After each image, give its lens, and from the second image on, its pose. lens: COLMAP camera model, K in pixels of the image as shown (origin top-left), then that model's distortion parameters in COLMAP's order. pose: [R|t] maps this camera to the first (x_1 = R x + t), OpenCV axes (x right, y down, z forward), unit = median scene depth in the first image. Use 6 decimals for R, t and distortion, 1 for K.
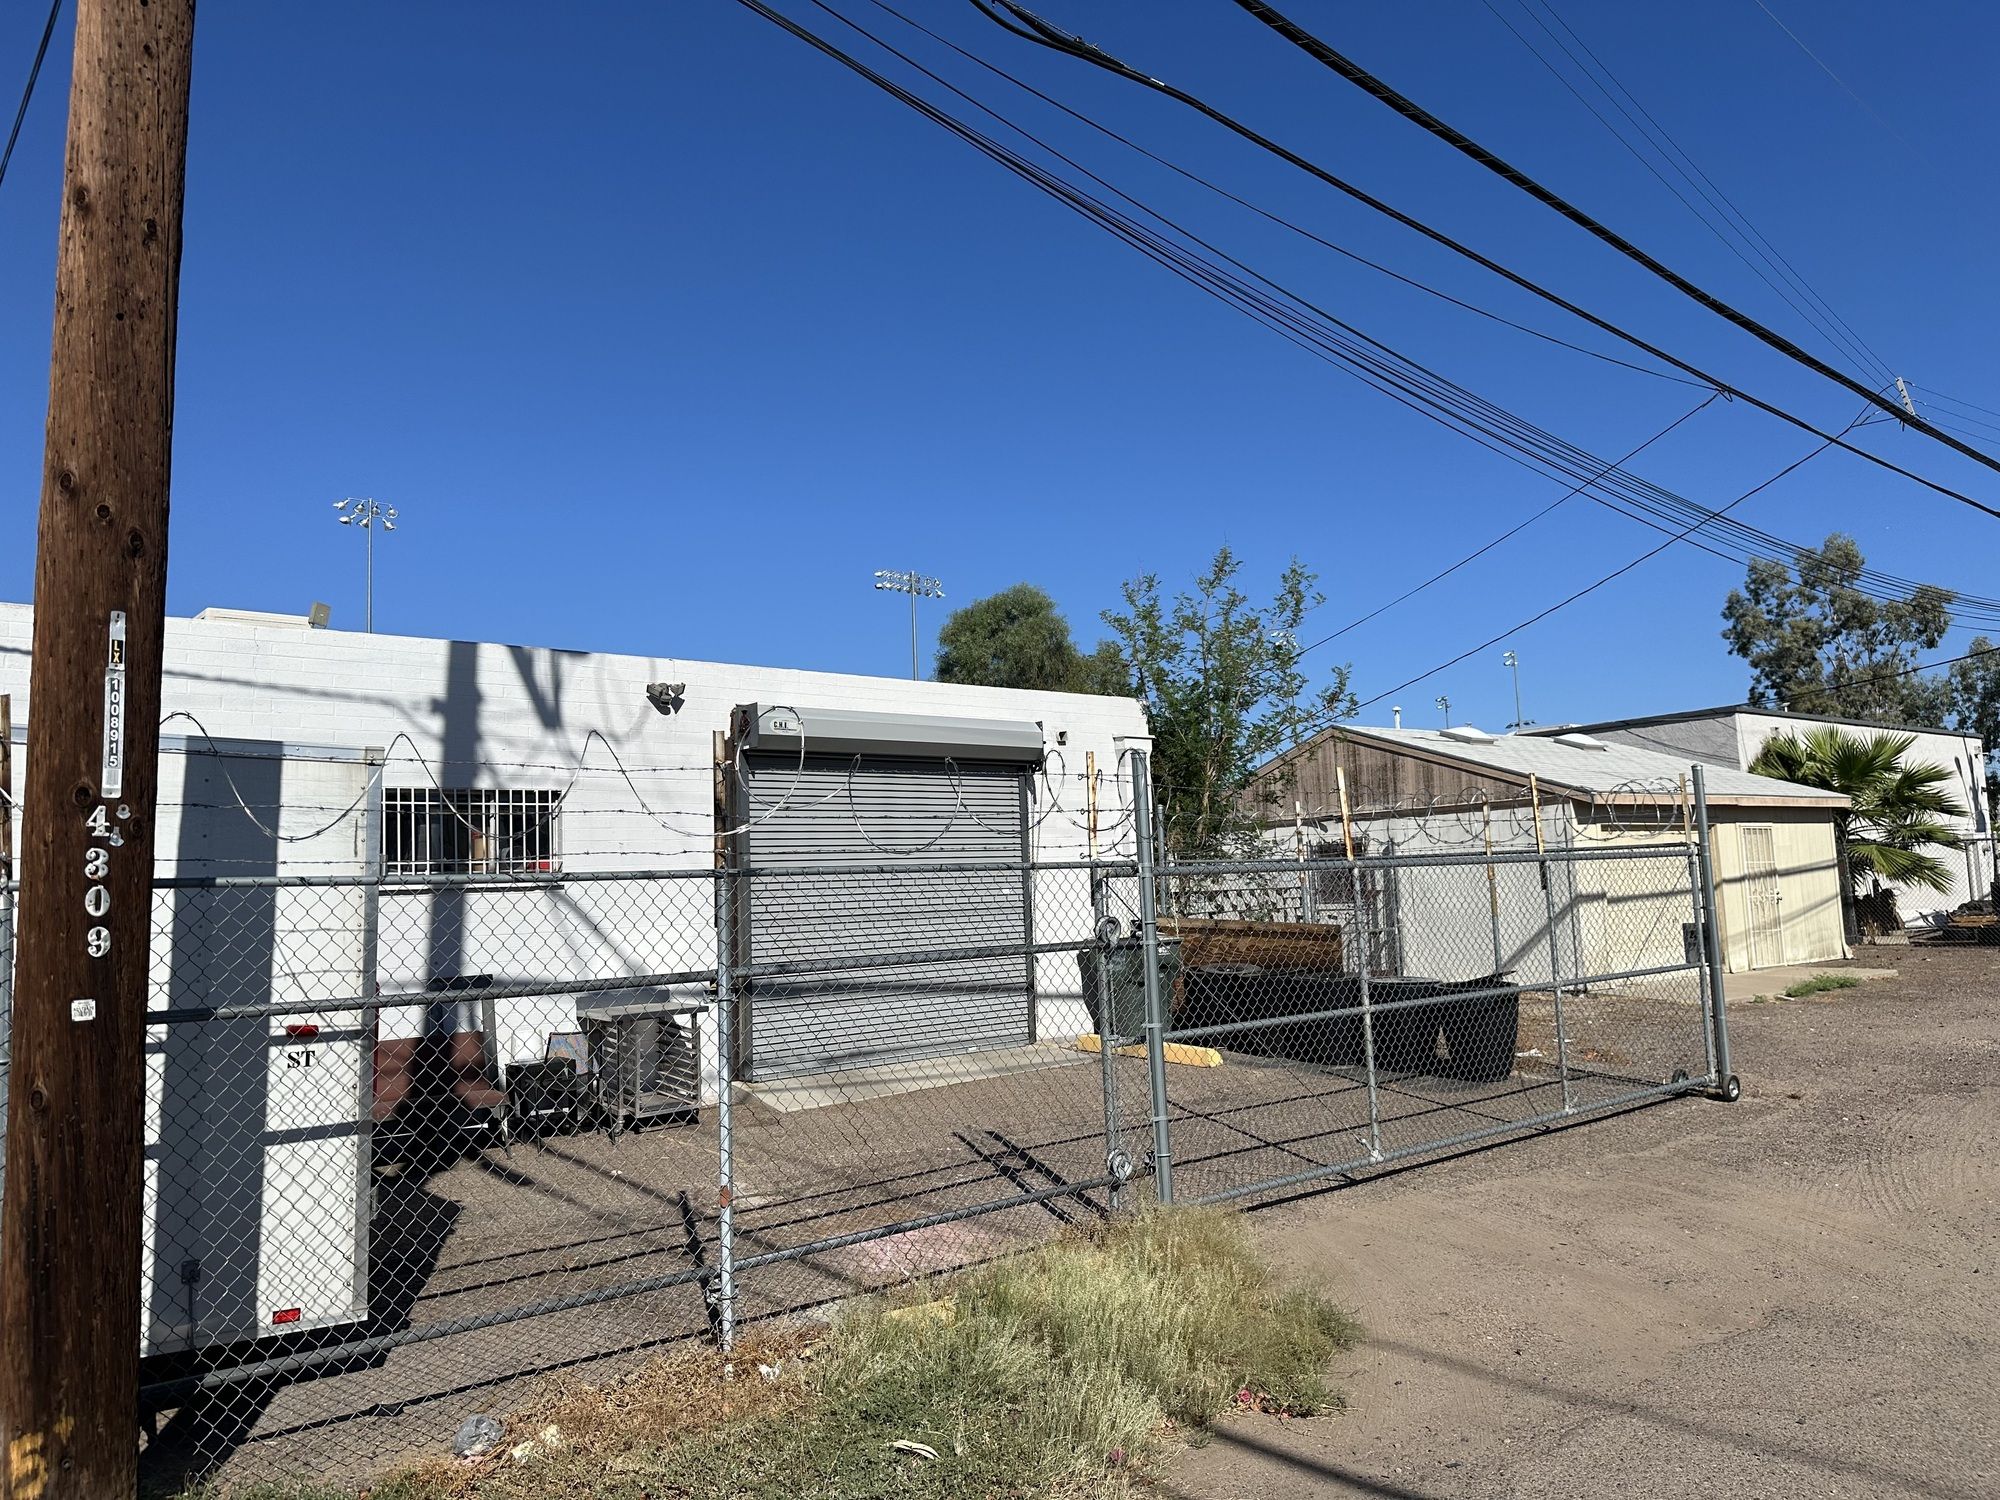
lens RADIAL K [[1405.1, 0, 1015.8], [0, 1405.1, 756.6], [0, 0, 1]] dist [0.030023, -0.004623]
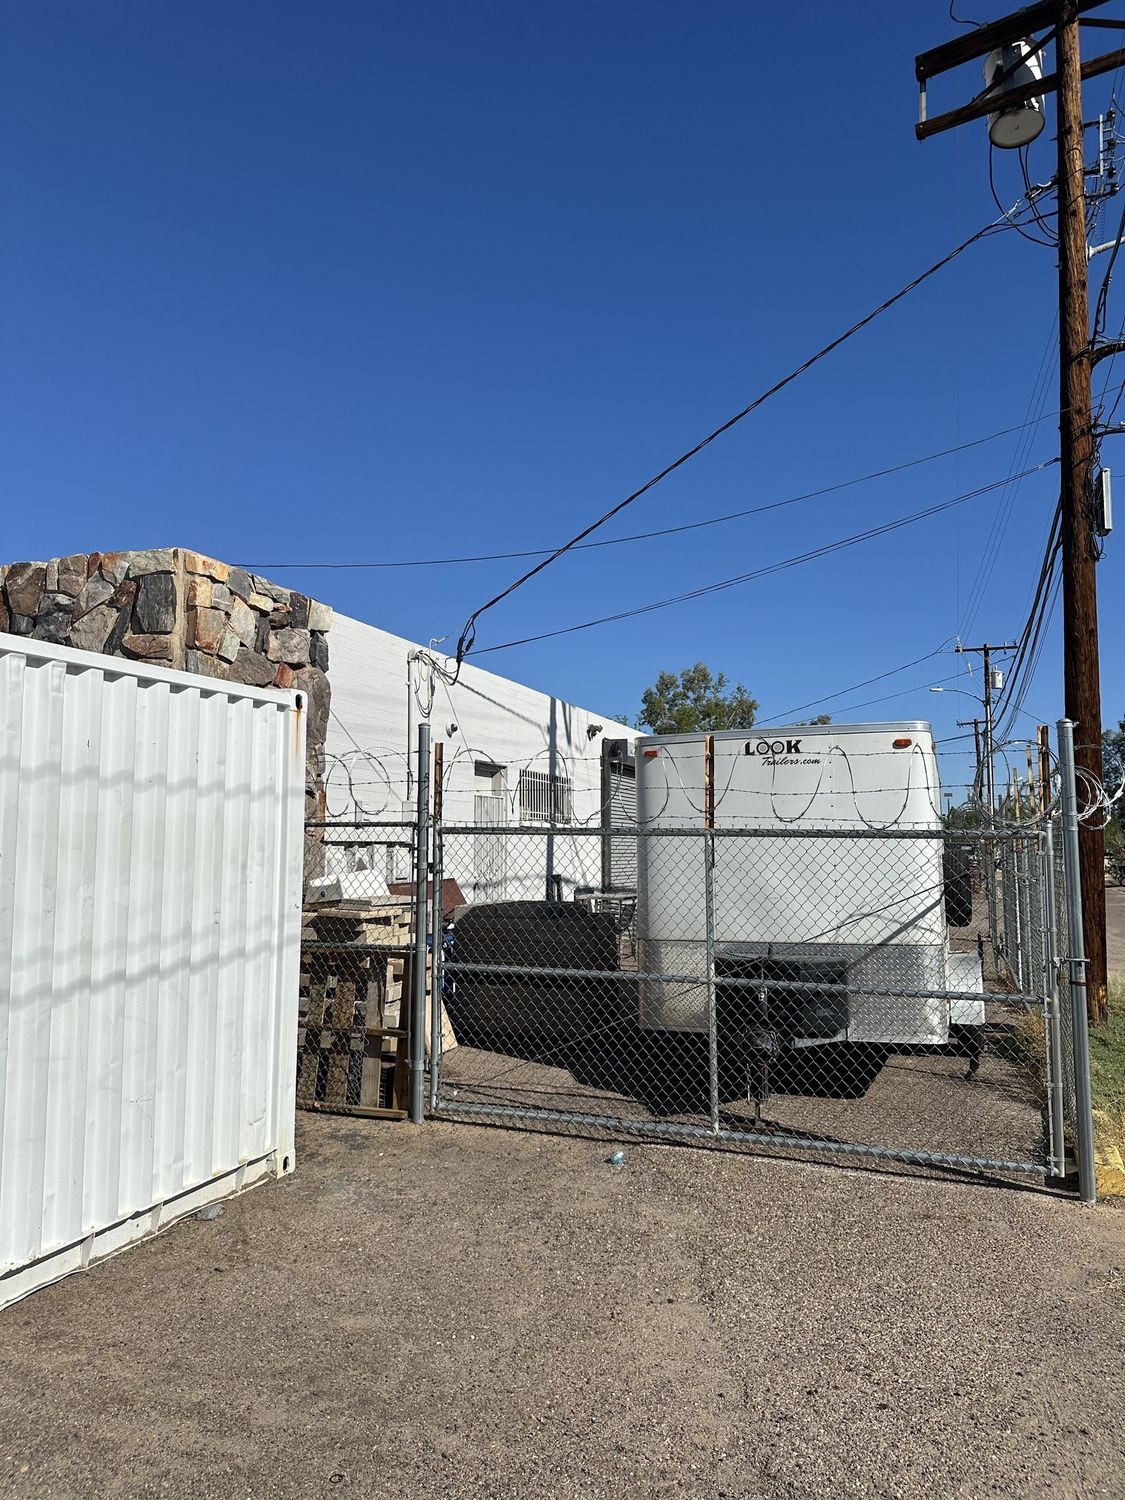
lens RADIAL K [[1028.7, 0, 548.1], [0, 1028.7, 749.7], [0, 0, 1]] dist [0.165680, -0.309260]
pose [[0.869607, 0.093127, 0.484882, -0.950081], [-0.090431, 0.995480, -0.029011, 0.027153], [-0.485392, -0.018620, 0.874098, -0.174621]]
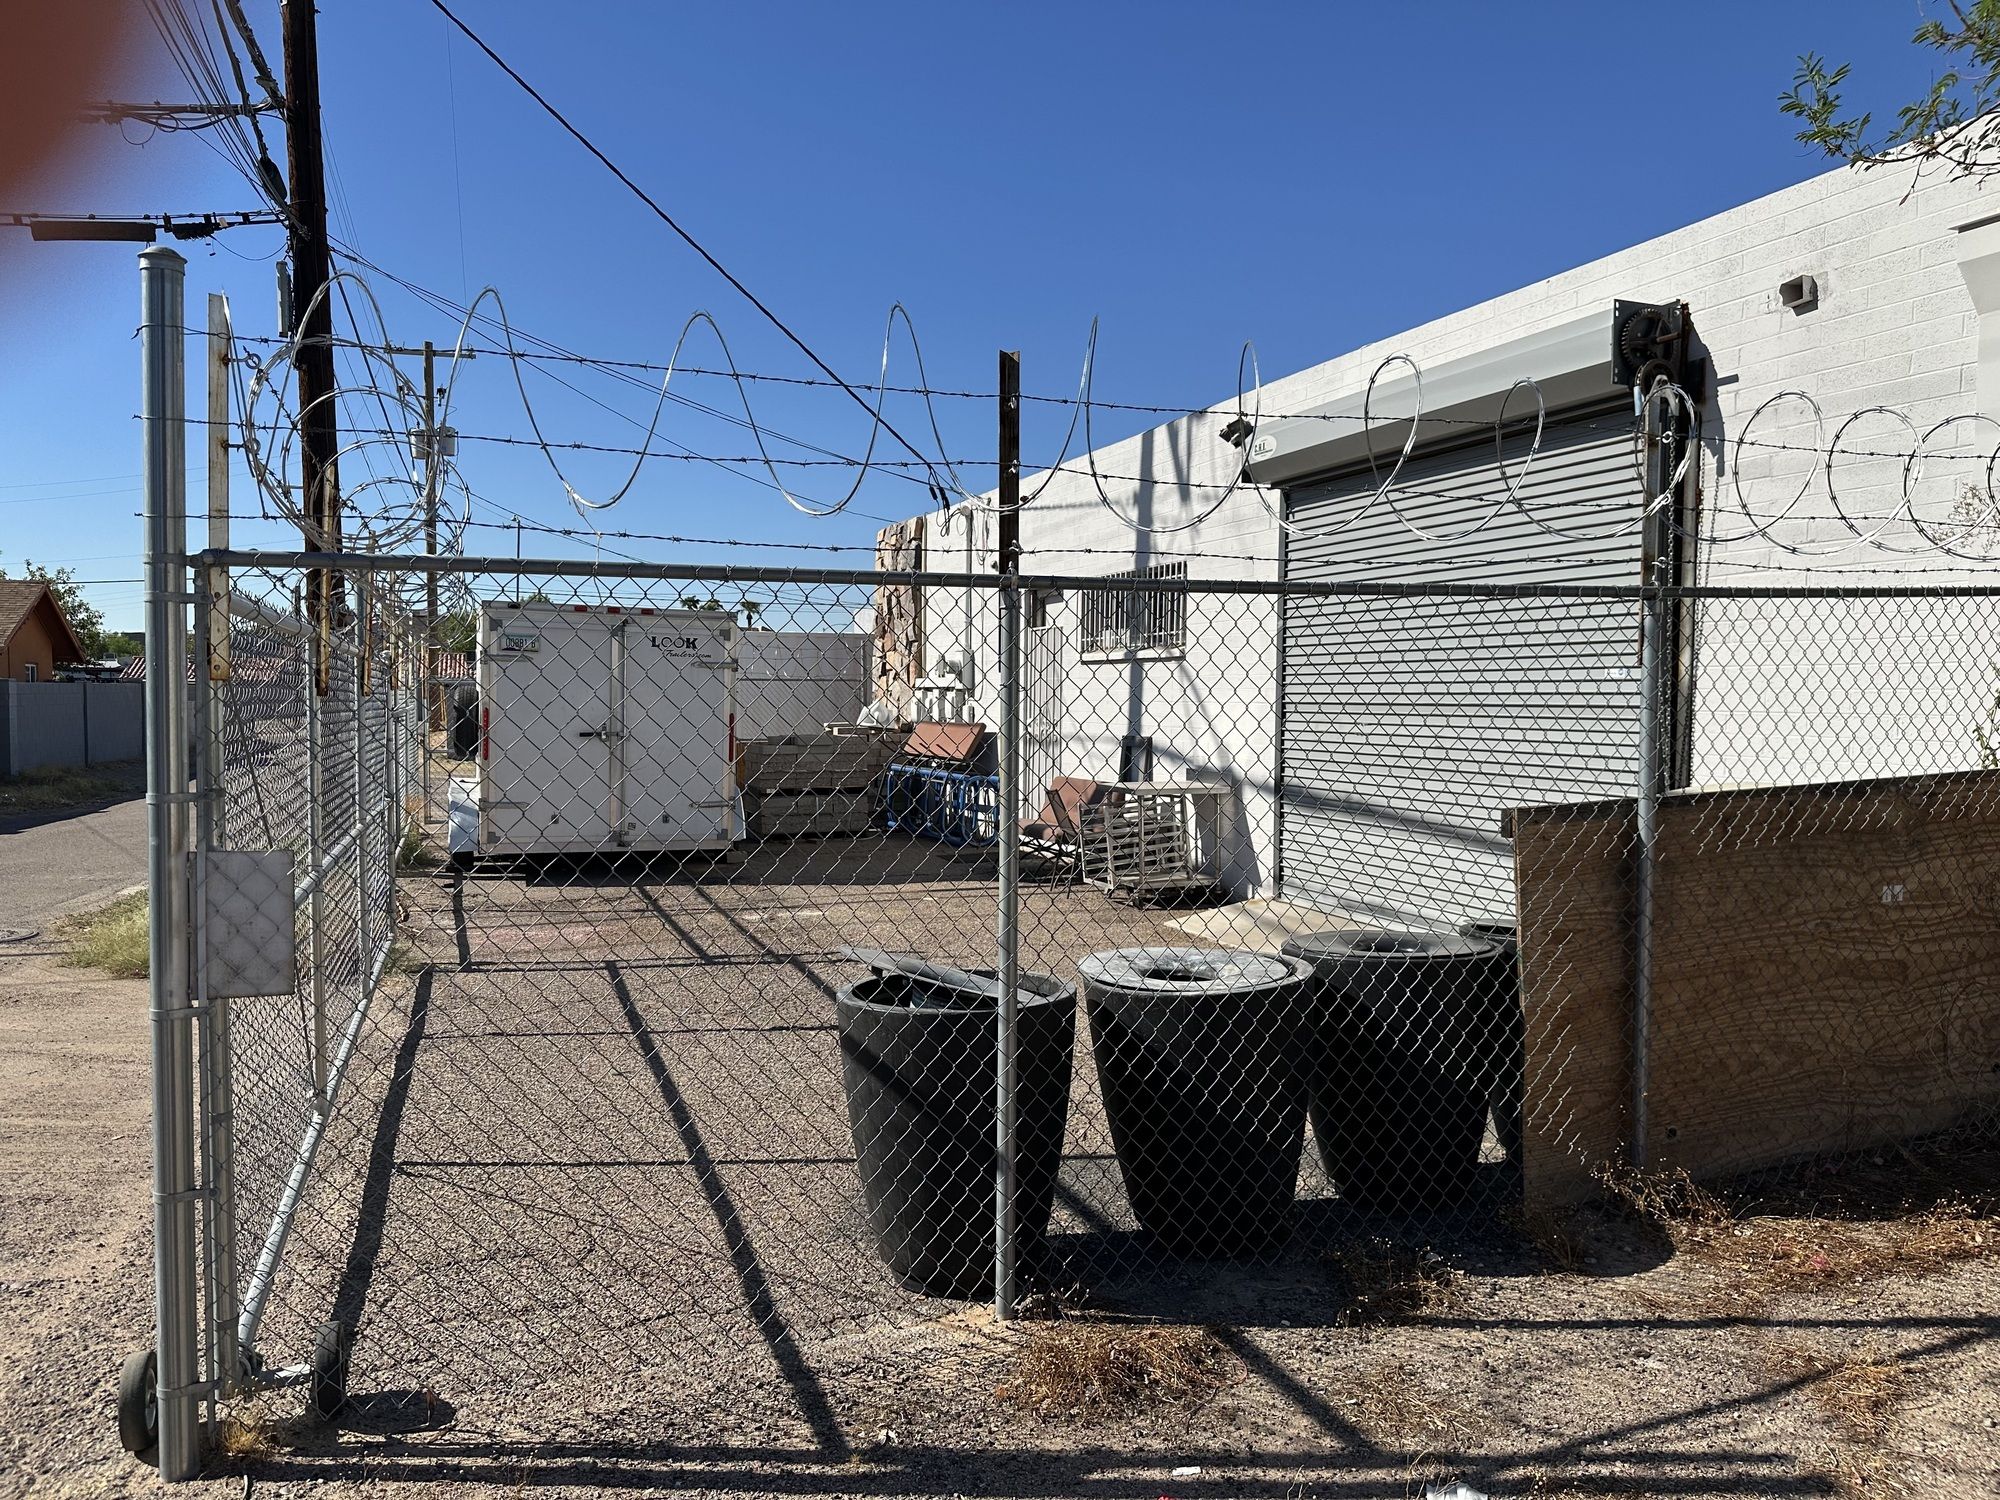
lens RADIAL K [[1389.7, 0, 997.6], [0, 1389.7, 760.6], [0, 0, 1]] dist [0.088596, -0.127153]
pose [[-0.329692, 0.078945, -0.940782, 0.603772], [0.094961, 0.994217, 0.050151, 0.093427], [0.939301, -0.072804, -0.335282, 1.103435]]
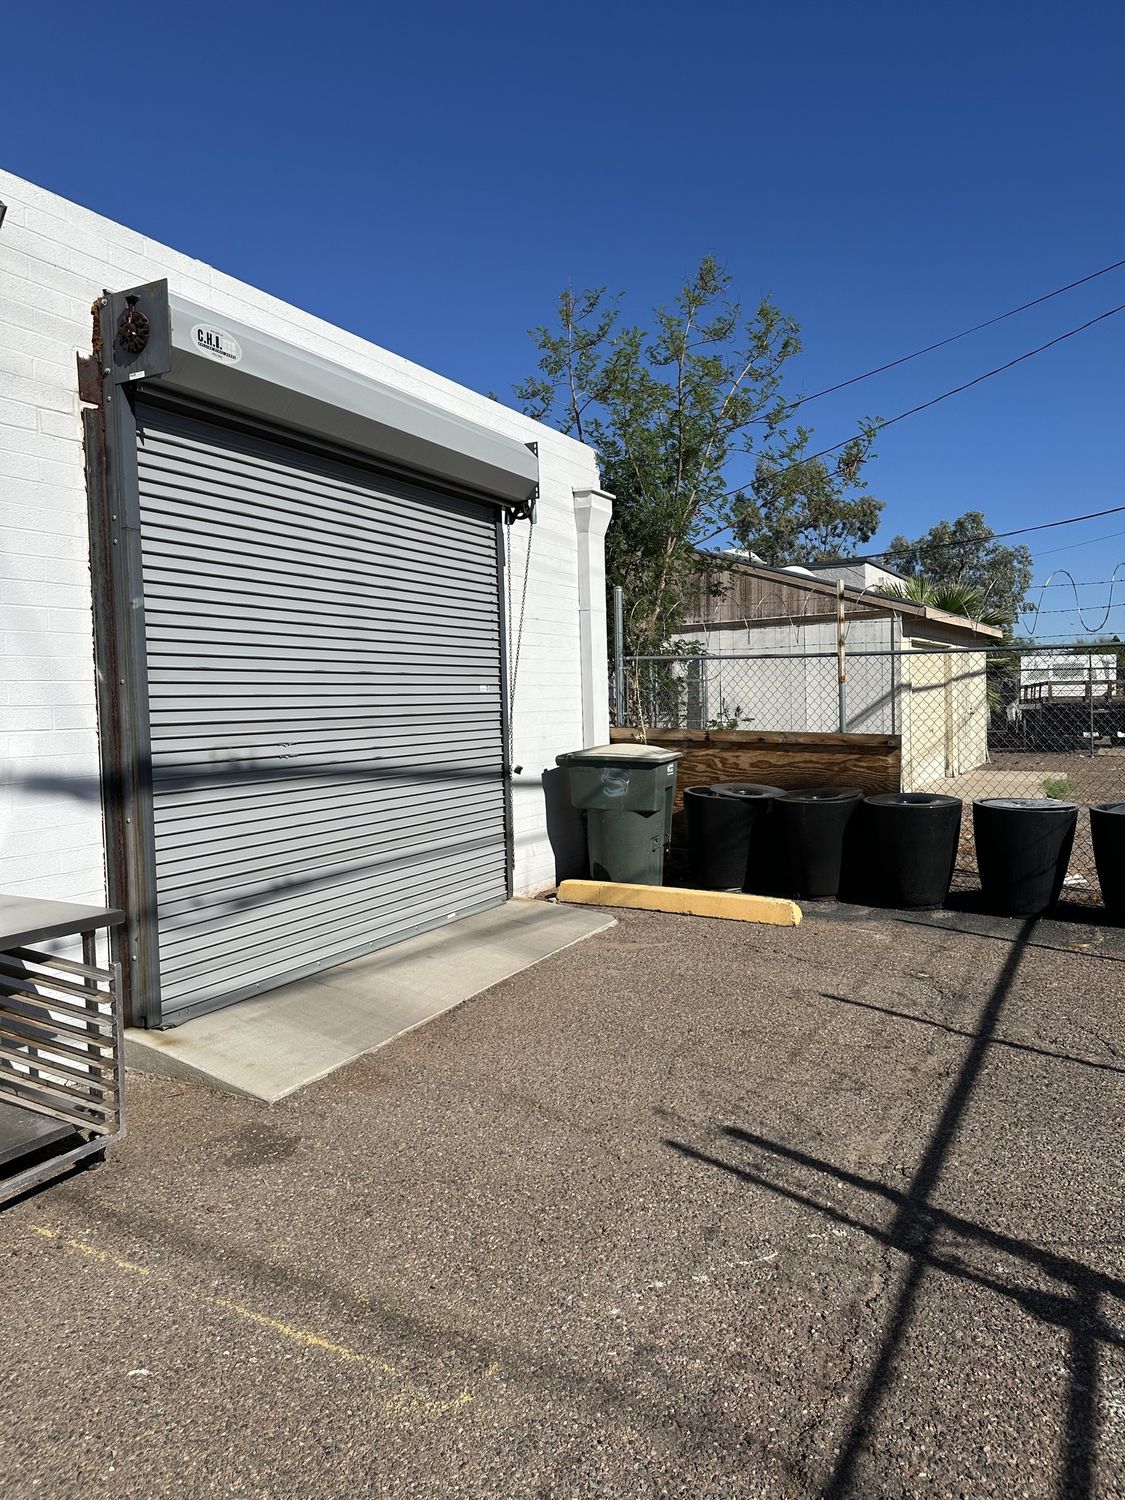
lens RADIAL K [[1040.9, 0, 549.8], [0, 1040.9, 748.3], [0, 0, 1]] dist [0.091131, -0.140200]
pose [[0.923811, -0.004175, 0.382827, -0.199136], [-0.044841, 0.991878, 0.119025, 0.072149], [-0.380214, -0.127123, 0.916120, 0.586075]]
